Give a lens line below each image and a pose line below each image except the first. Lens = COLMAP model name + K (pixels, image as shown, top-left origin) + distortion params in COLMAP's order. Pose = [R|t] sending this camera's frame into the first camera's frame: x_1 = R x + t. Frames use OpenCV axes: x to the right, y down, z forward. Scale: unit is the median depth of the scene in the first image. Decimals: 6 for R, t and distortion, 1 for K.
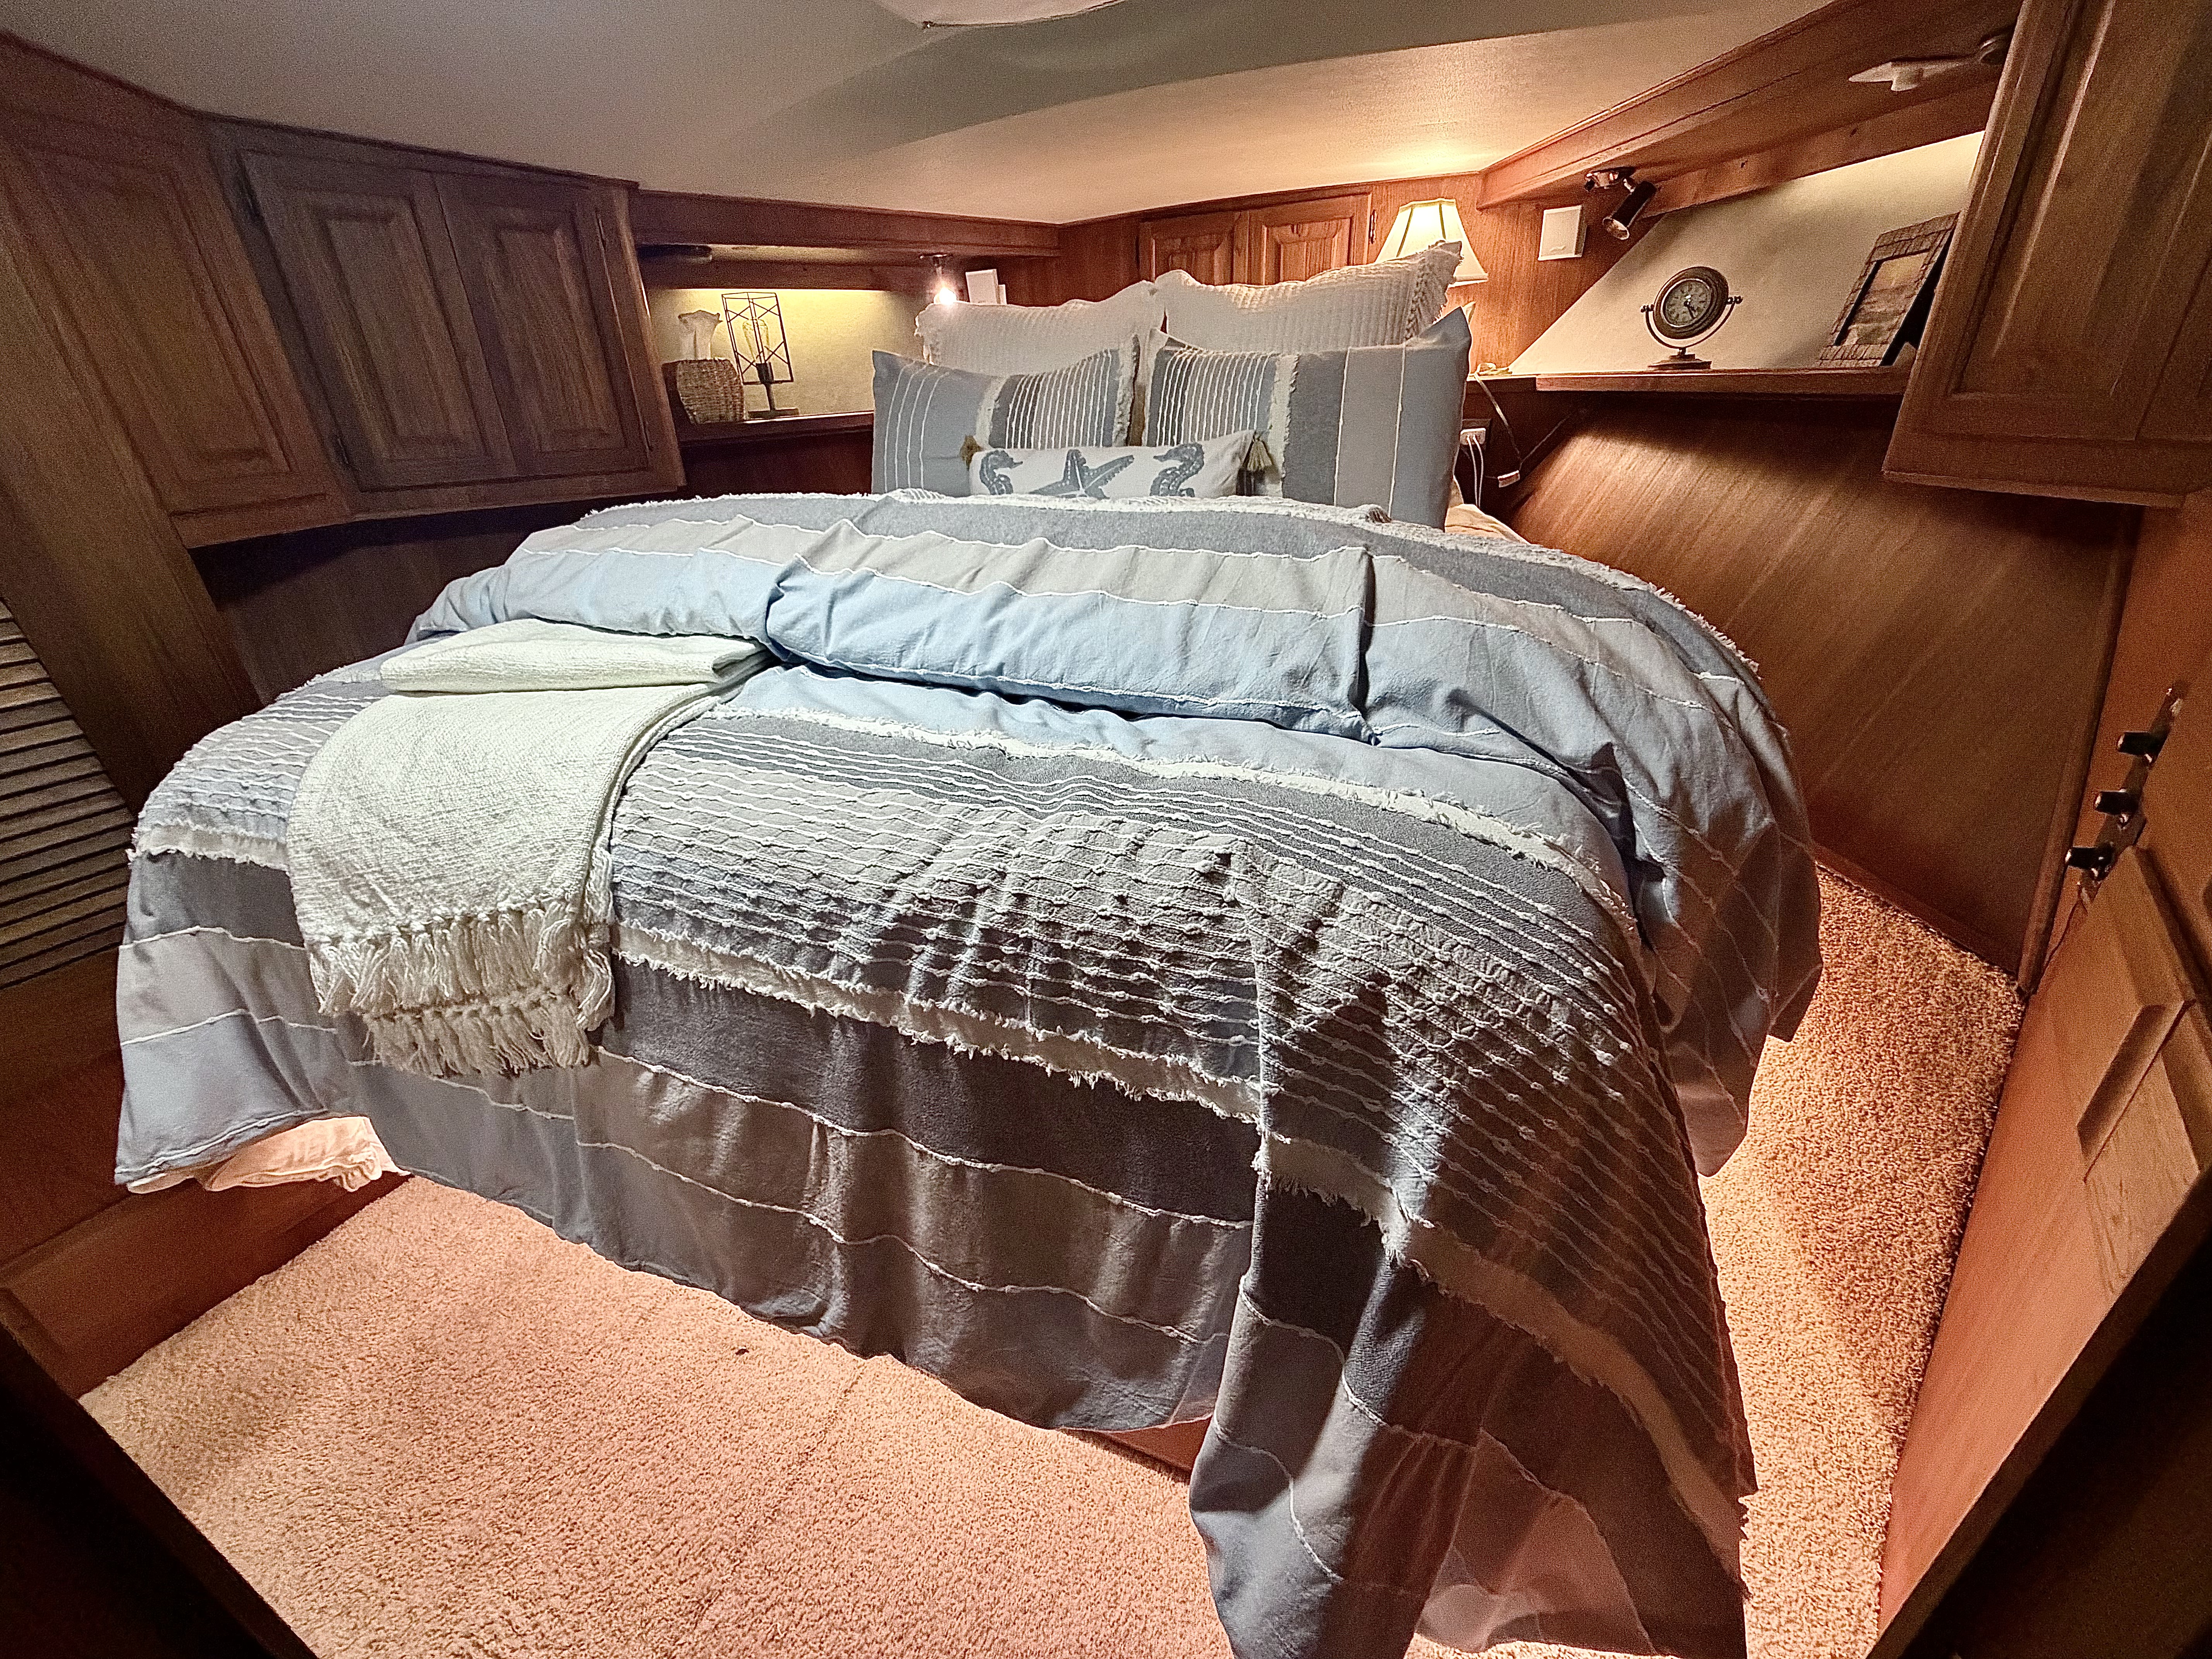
lens RADIAL K [[887.1, 0, 1108.1], [0, 887.1, 825.3], [0, 0, 1]] dist [0.003301, -0.000233]
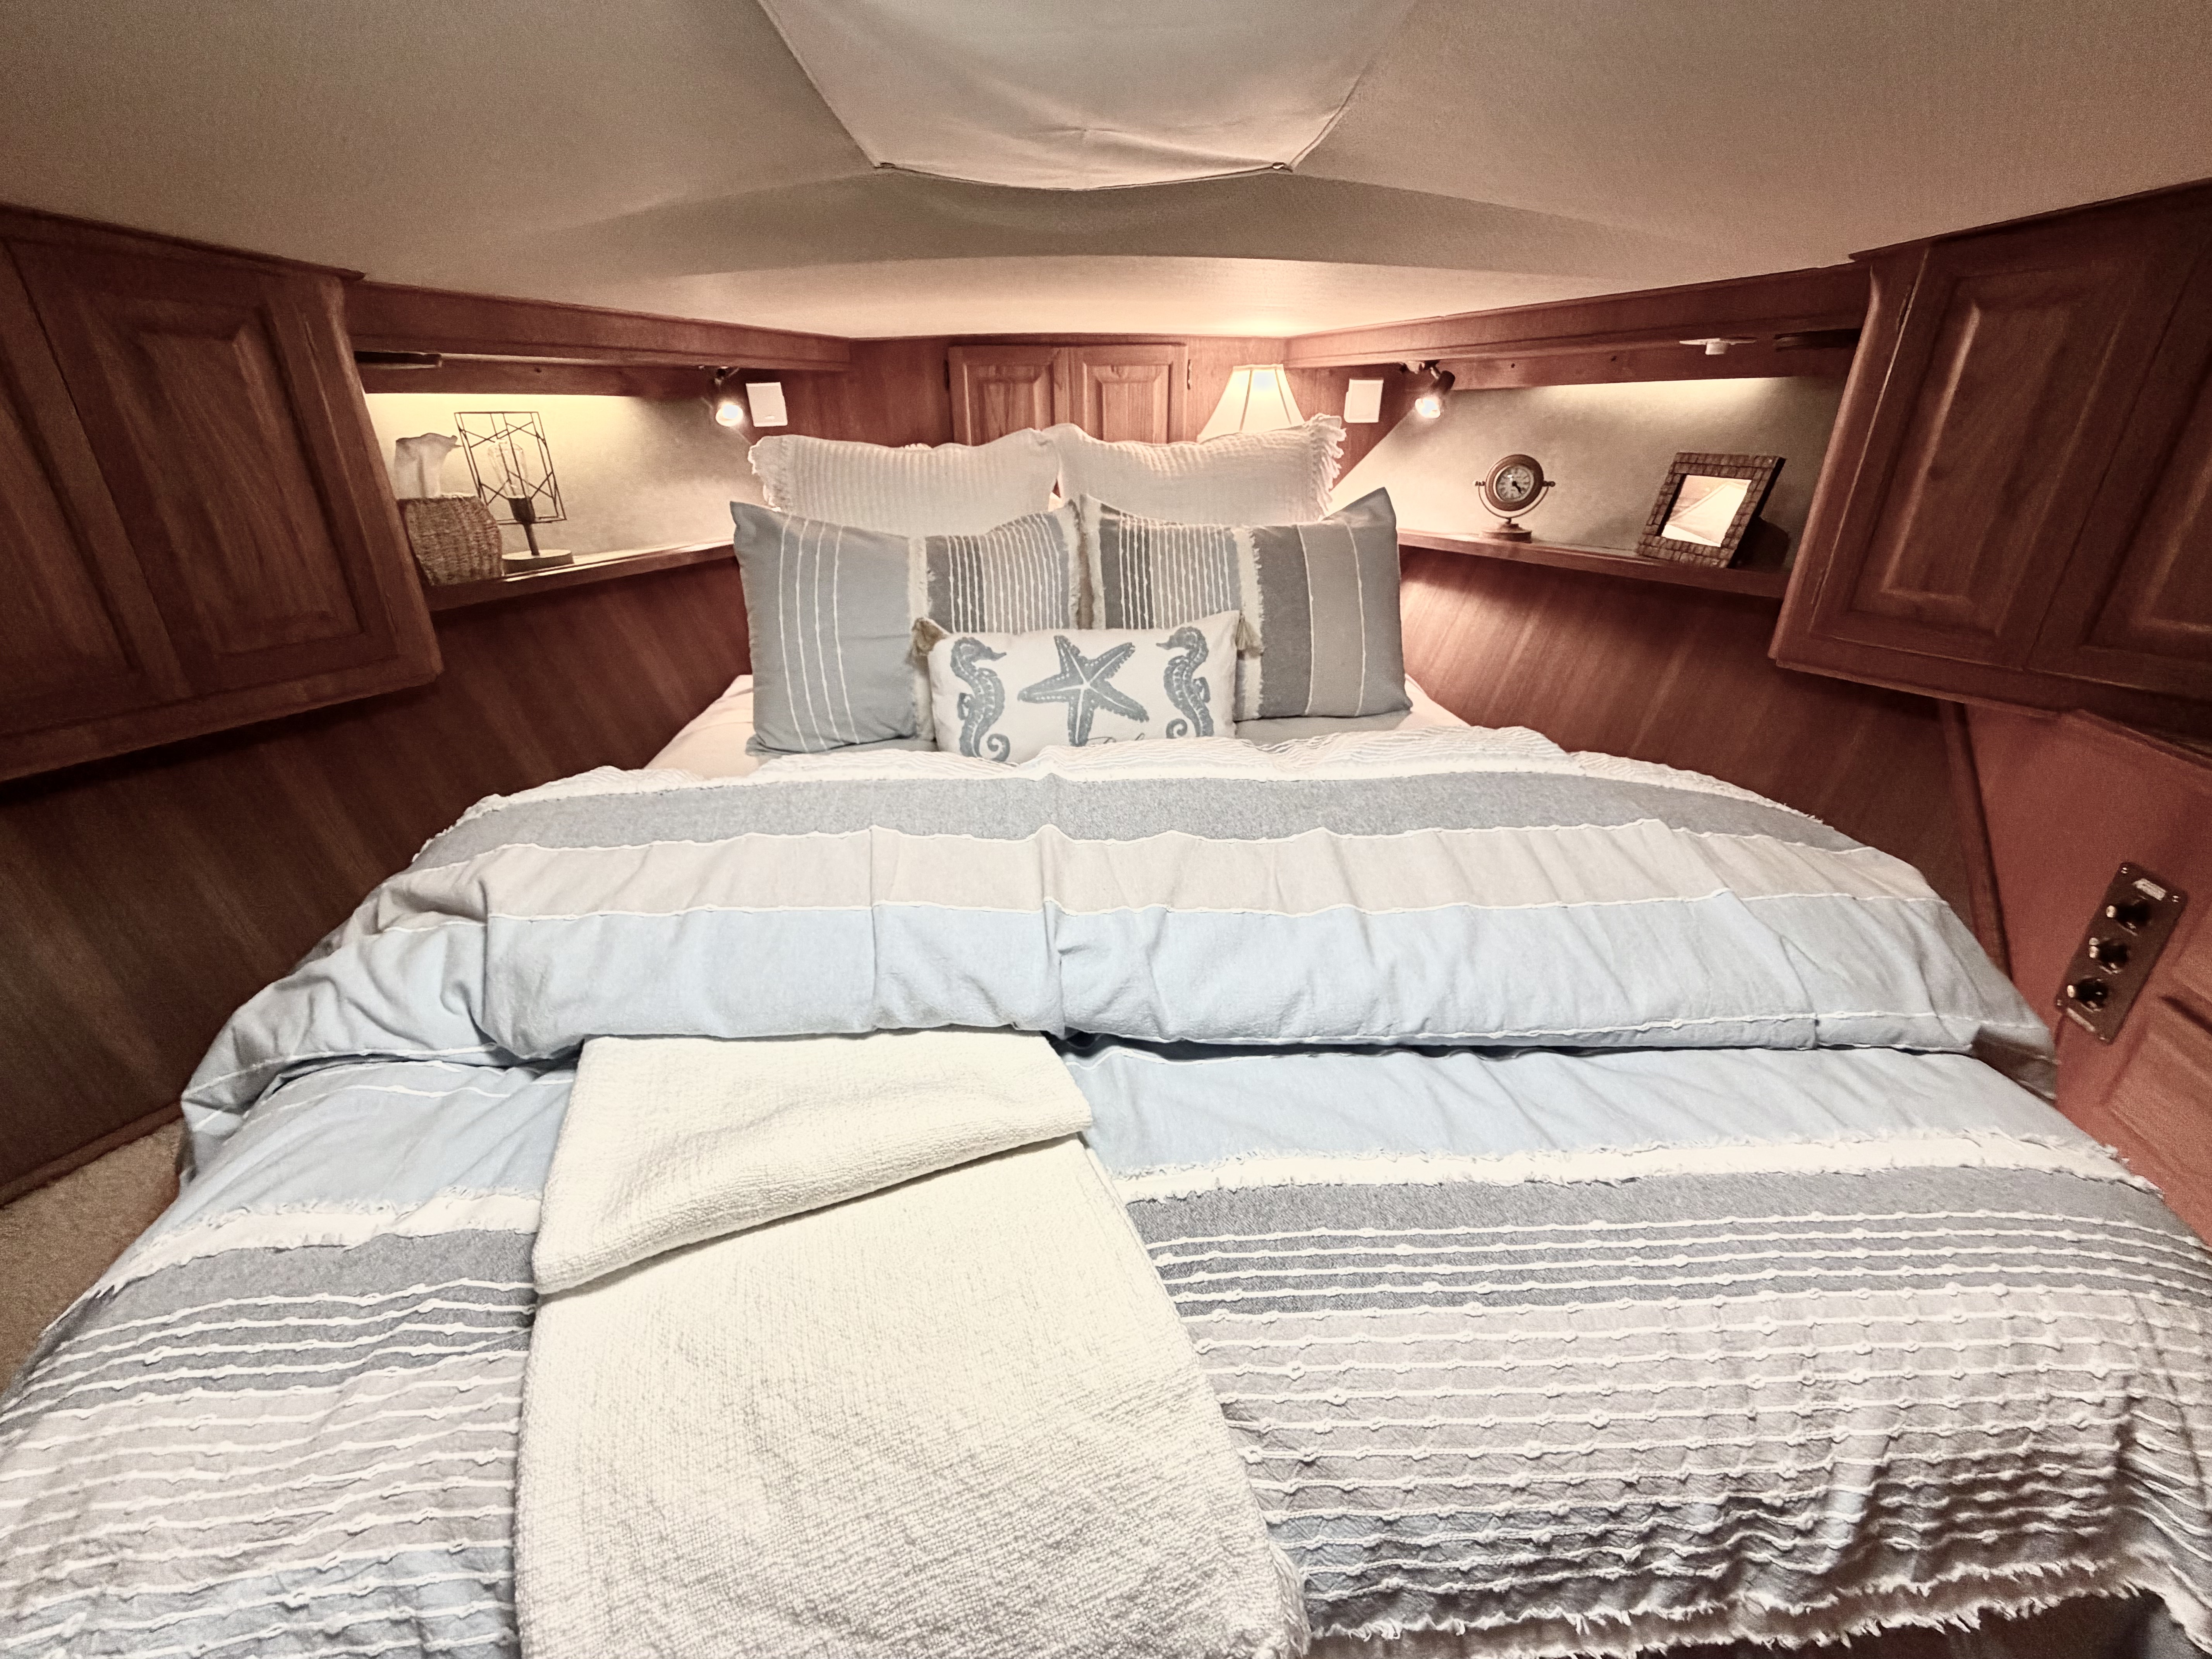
lens RADIAL K [[887.1, 0, 1108.1], [0, 887.1, 825.3], [0, 0, 1]] dist [0.003301, -0.000233]
pose [[0.905141, -0.136710, 0.402531, -0.338933], [0.155218, 0.987787, -0.013548, -0.194140], [-0.395762, 0.074743, 0.915306, 0.162398]]
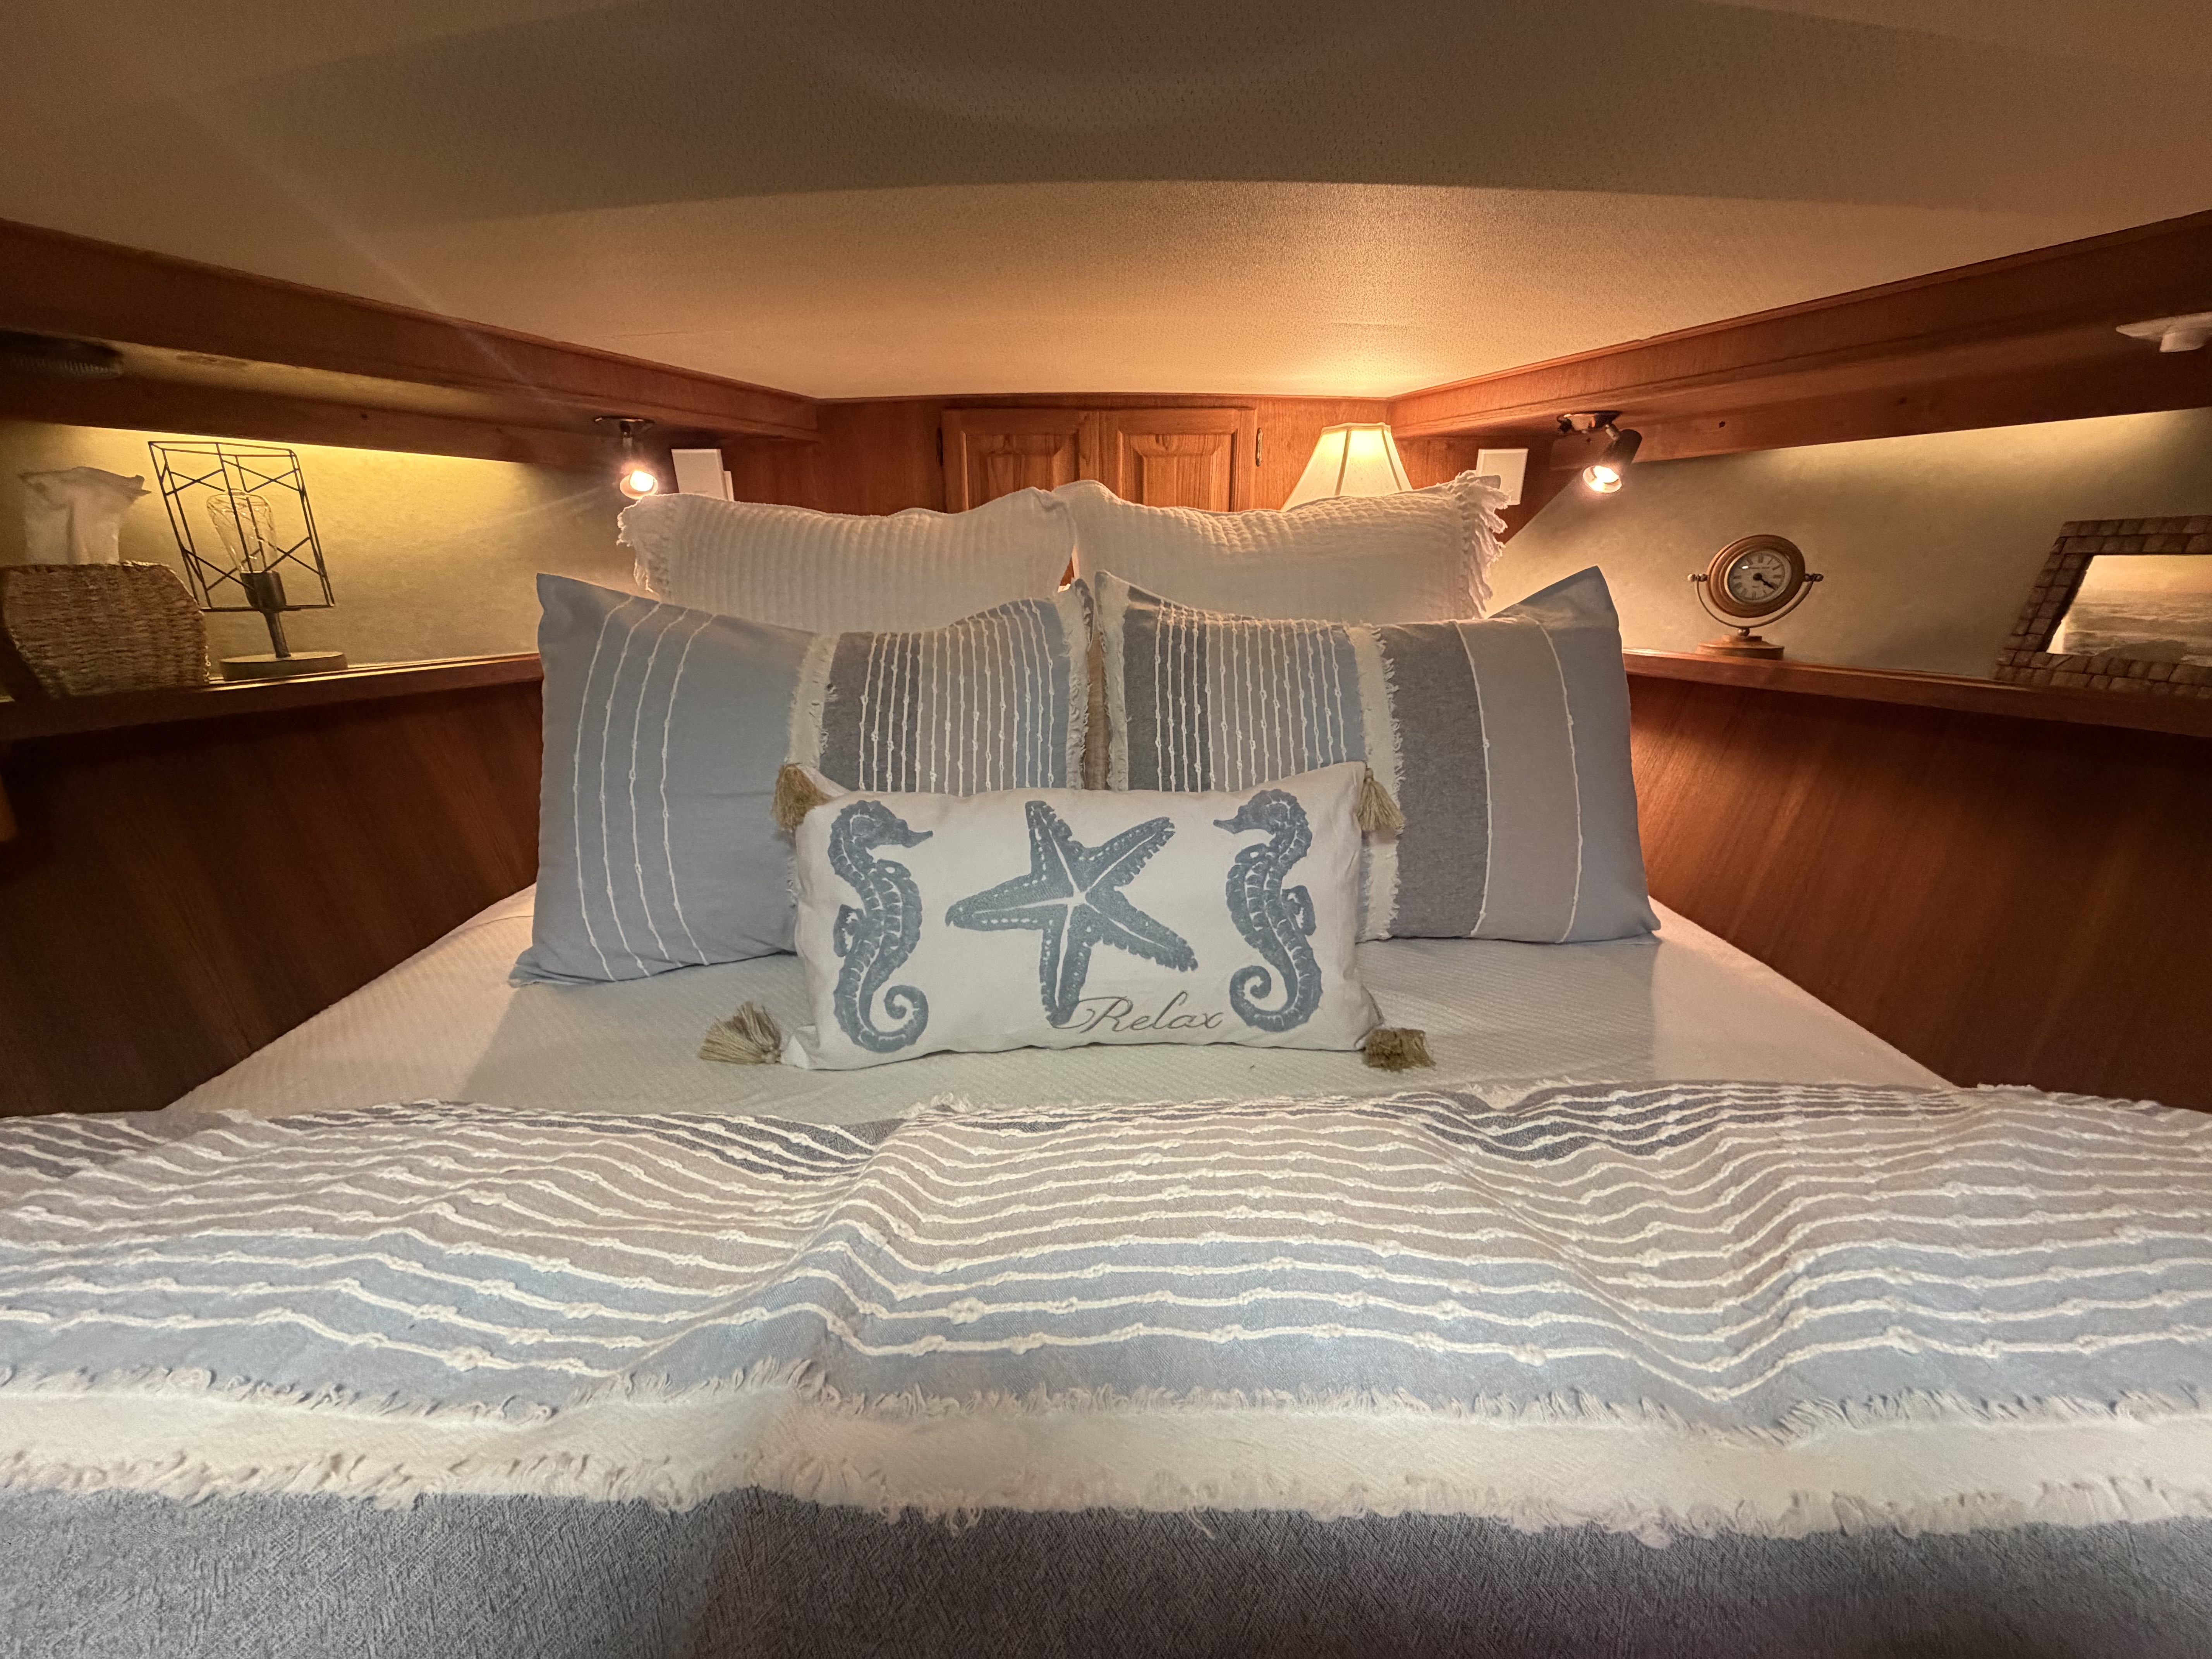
lens RADIAL K [[881.3, 0, 1099.9], [0, 881.3, 826.4], [0, 0, 1]] dist [0.000379, -0.000002]
pose [[0.931376, -0.055659, 0.359779, -0.160701], [0.120067, 0.979914, -0.159227, -0.295791], [-0.343690, 0.191498, 0.919351, 0.491370]]
